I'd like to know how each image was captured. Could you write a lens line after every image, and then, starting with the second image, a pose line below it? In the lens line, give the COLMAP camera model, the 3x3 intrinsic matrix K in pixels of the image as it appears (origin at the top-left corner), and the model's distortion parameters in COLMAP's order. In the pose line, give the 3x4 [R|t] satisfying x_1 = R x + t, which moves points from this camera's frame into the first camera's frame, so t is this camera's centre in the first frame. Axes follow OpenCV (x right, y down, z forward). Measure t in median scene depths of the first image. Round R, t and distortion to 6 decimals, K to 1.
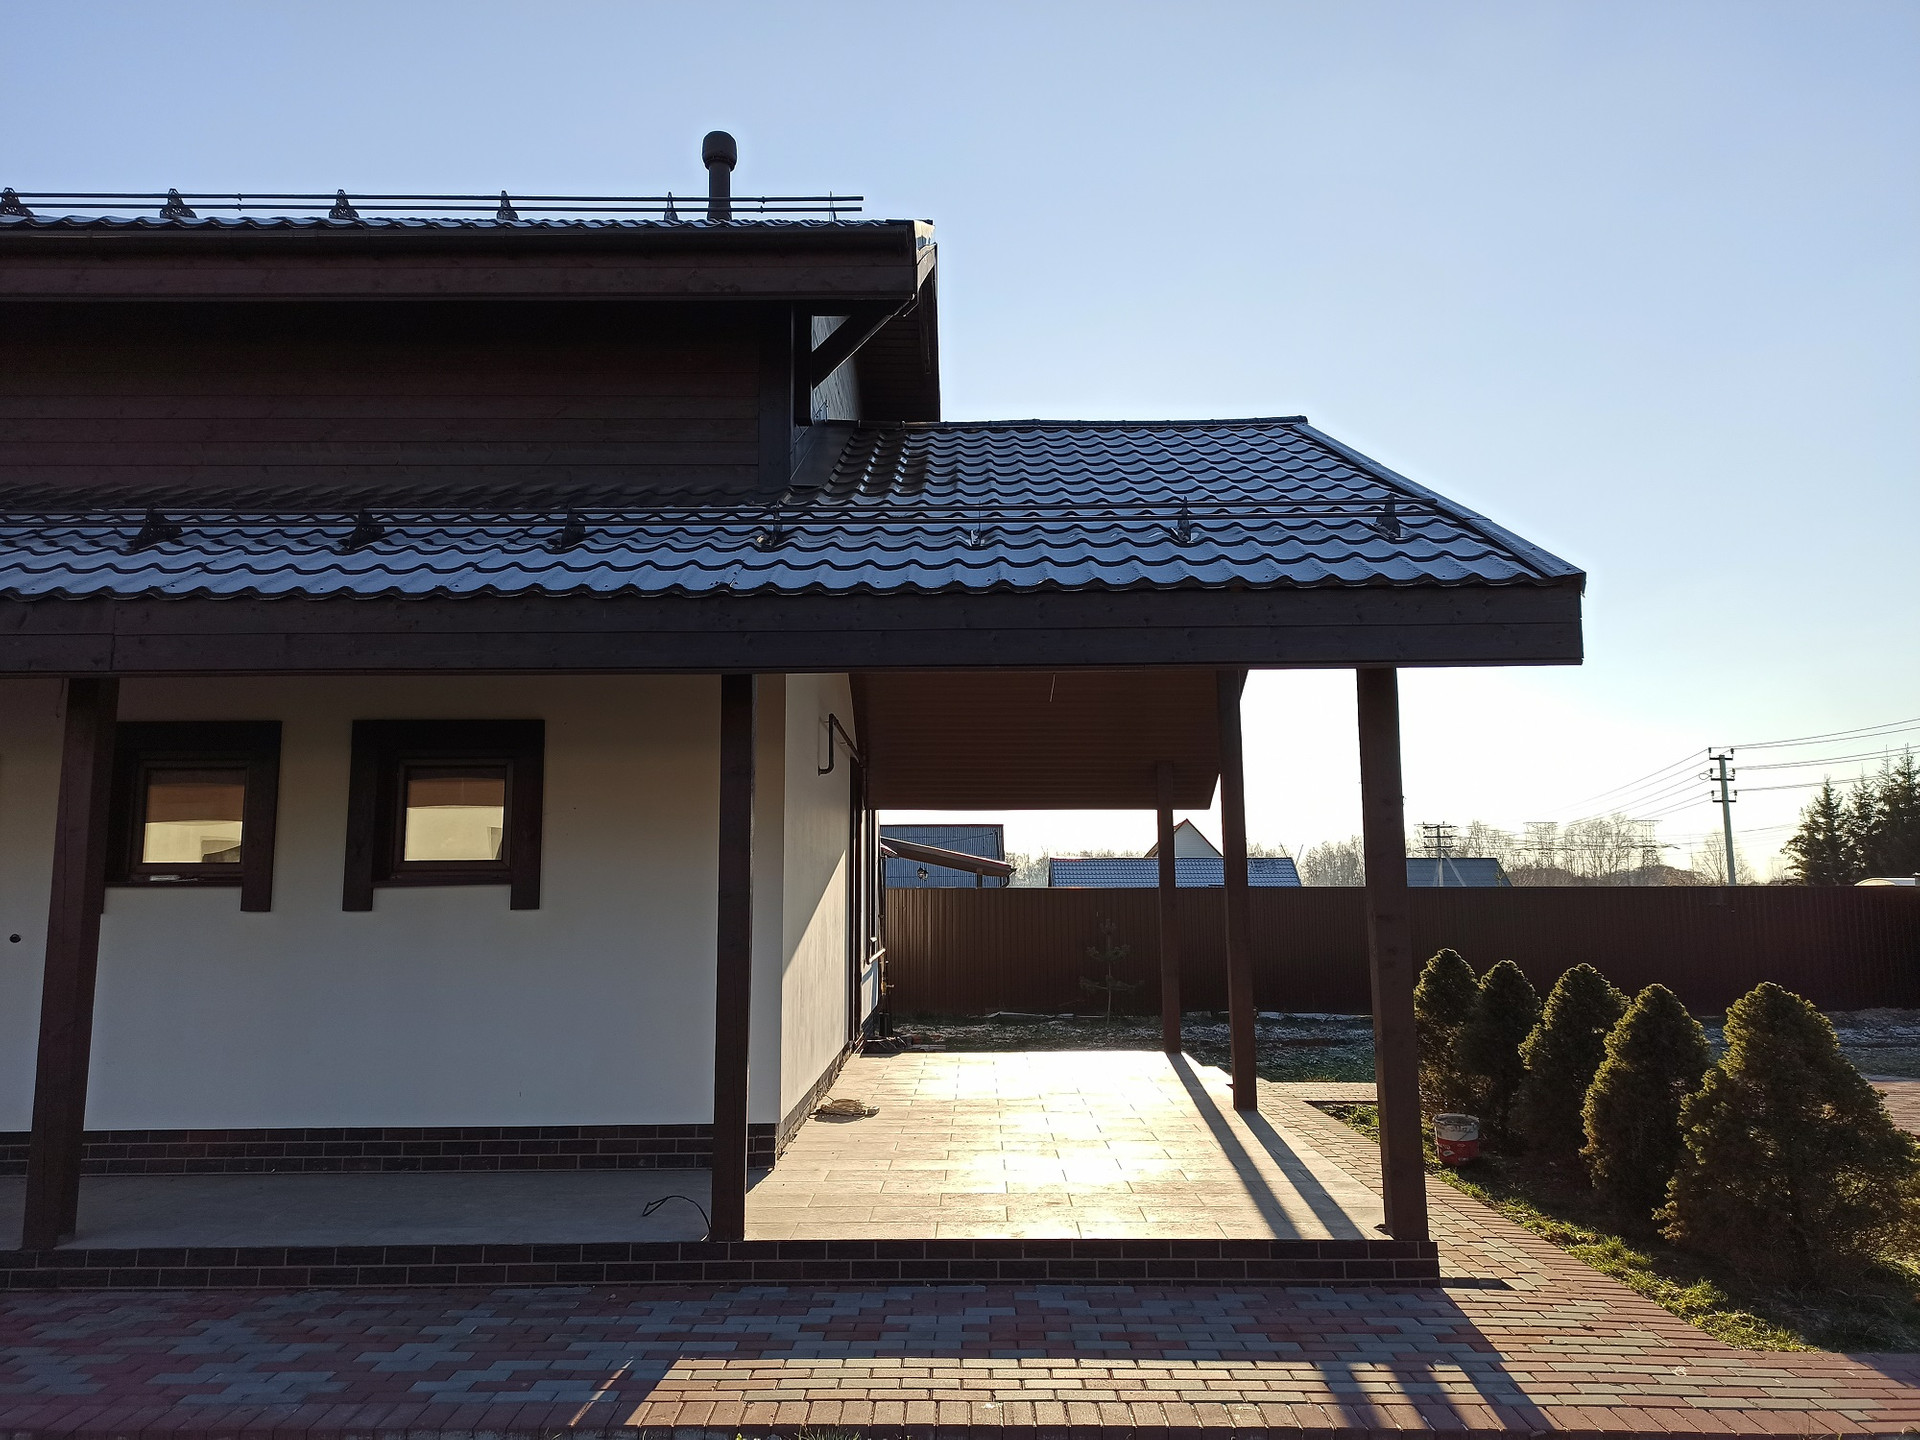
lens RADIAL K [[1400.4, 0, 963.0], [0, 1400.4, 716.3], [0, 0, 1]] dist [0.069519, -0.065412]
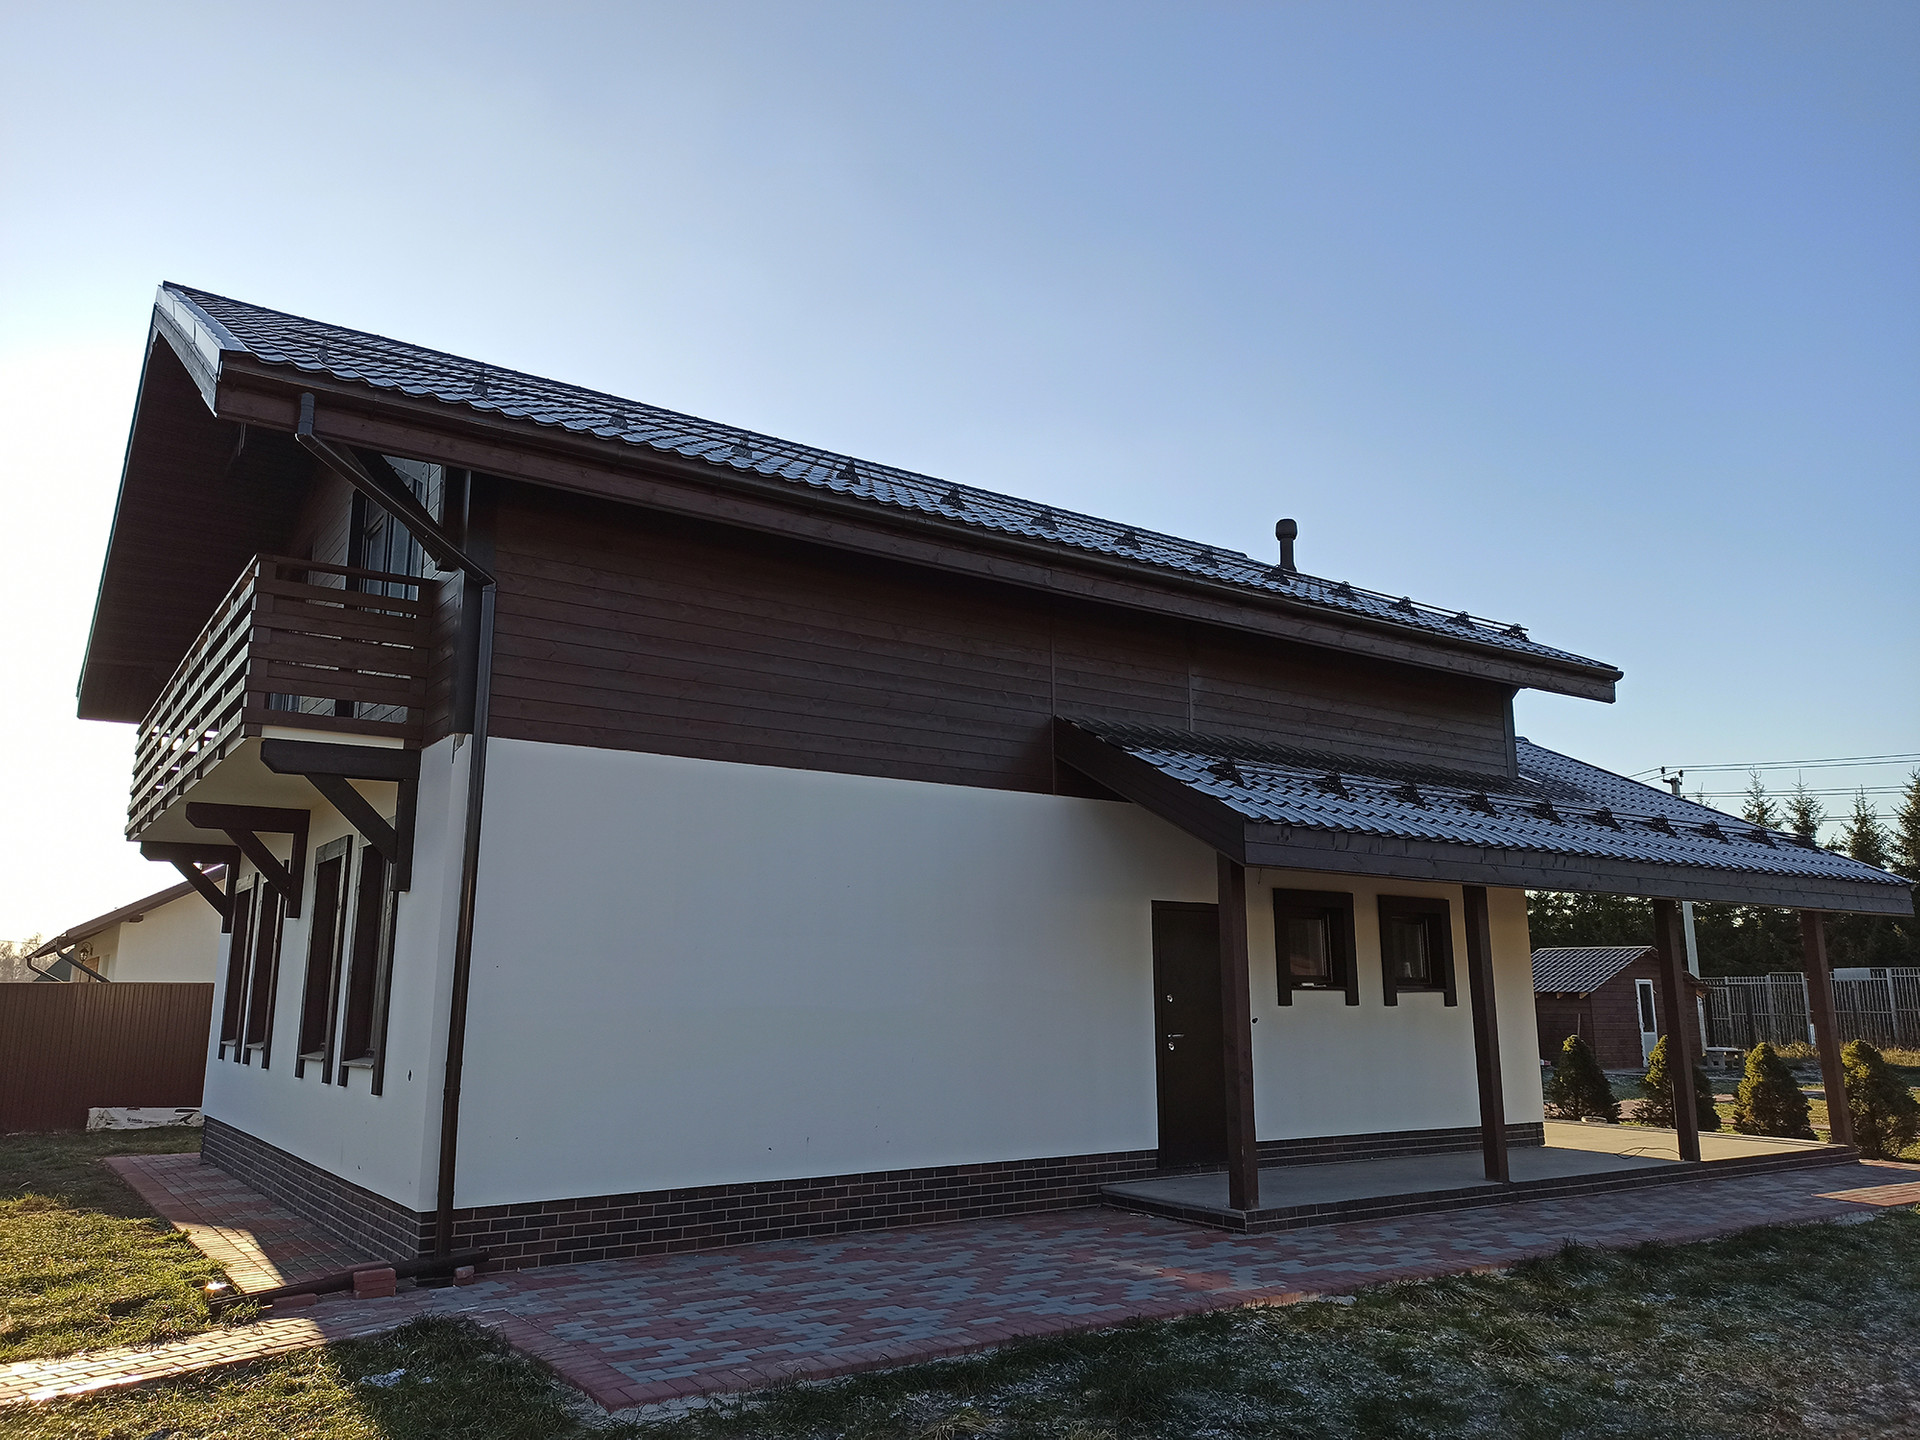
lens RADIAL K [[1400.4, 0, 963.0], [0, 1400.4, 716.3], [0, 0, 1]] dist [0.069519, -0.065412]
pose [[0.819097, 0.118323, 0.561319, -1.882617], [-0.081784, 0.992588, -0.089891, -0.017801], [-0.567795, 0.027723, 0.822703, -0.145925]]
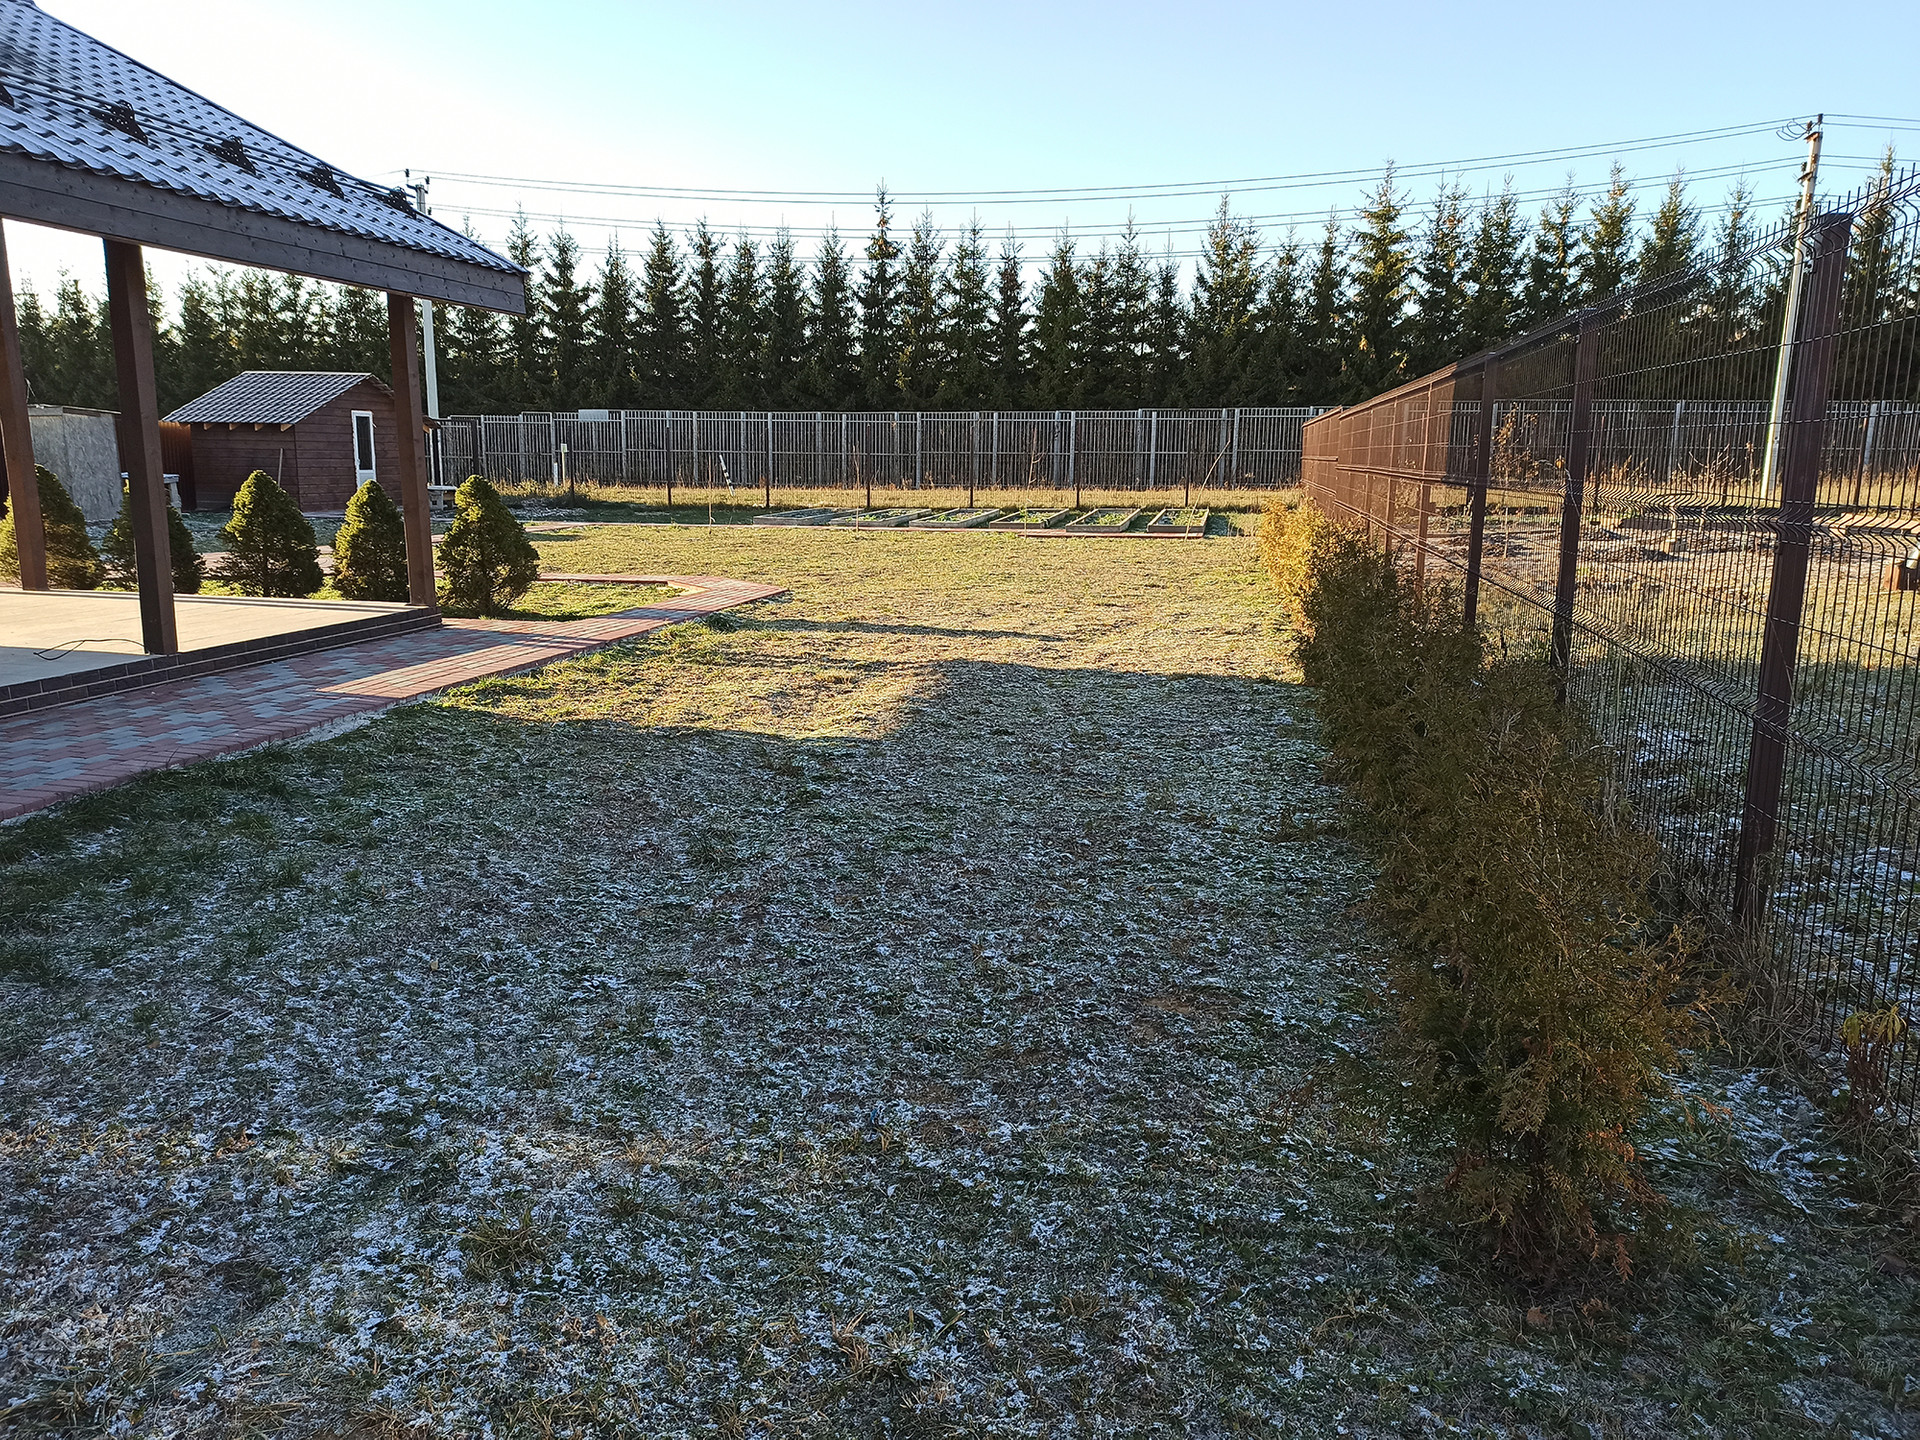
lens RADIAL K [[1400.4, 0, 963.0], [0, 1400.4, 716.3], [0, 0, 1]] dist [0.069519, -0.065412]
pose [[0.179735, -0.174688, 0.968080, -1.130030], [-0.145438, 0.968573, 0.201779, 0.013296], [-0.972904, -0.177062, 0.148680, -0.020531]]
